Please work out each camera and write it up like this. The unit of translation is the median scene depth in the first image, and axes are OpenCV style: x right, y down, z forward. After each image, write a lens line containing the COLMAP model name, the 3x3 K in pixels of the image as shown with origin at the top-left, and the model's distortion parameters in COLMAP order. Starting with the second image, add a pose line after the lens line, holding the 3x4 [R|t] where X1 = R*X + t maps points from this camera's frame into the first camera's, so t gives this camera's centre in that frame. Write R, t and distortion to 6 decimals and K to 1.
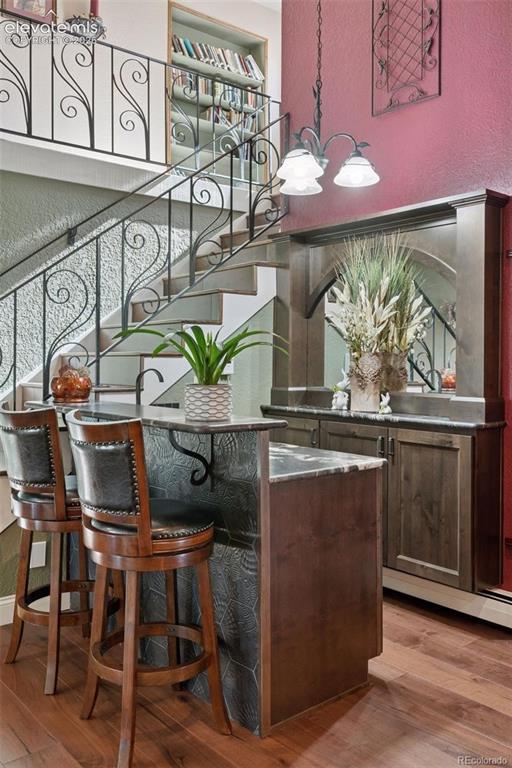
lens RADIAL K [[658.3, 0, 256.0], [0, 658.3, 384.0], [0, 0, 1]] dist [-0.083595, 0.000018]
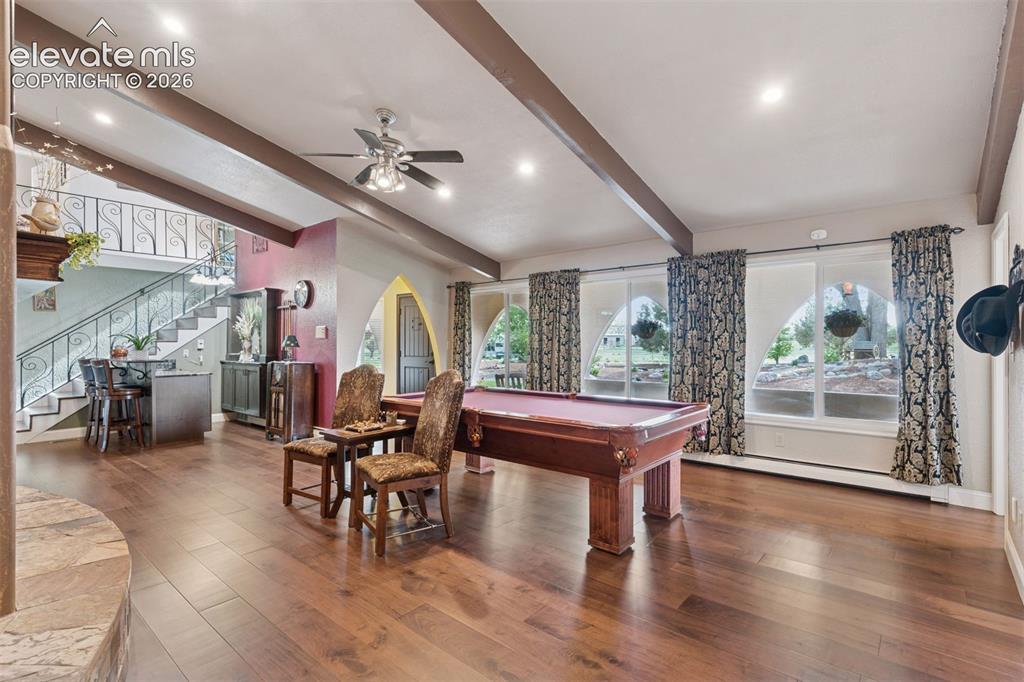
lens RADIAL K [[501.2, 0, 512.0], [0, 501.2, 341.0], [0, 0, 1]] dist [0.001122, 0.000195]
pose [[0.987381, -0.004423, 0.158299, 0.841951], [0.010873, 0.999144, -0.039901, 0.049211], [-0.157987, 0.041119, 0.986585, -1.142640]]
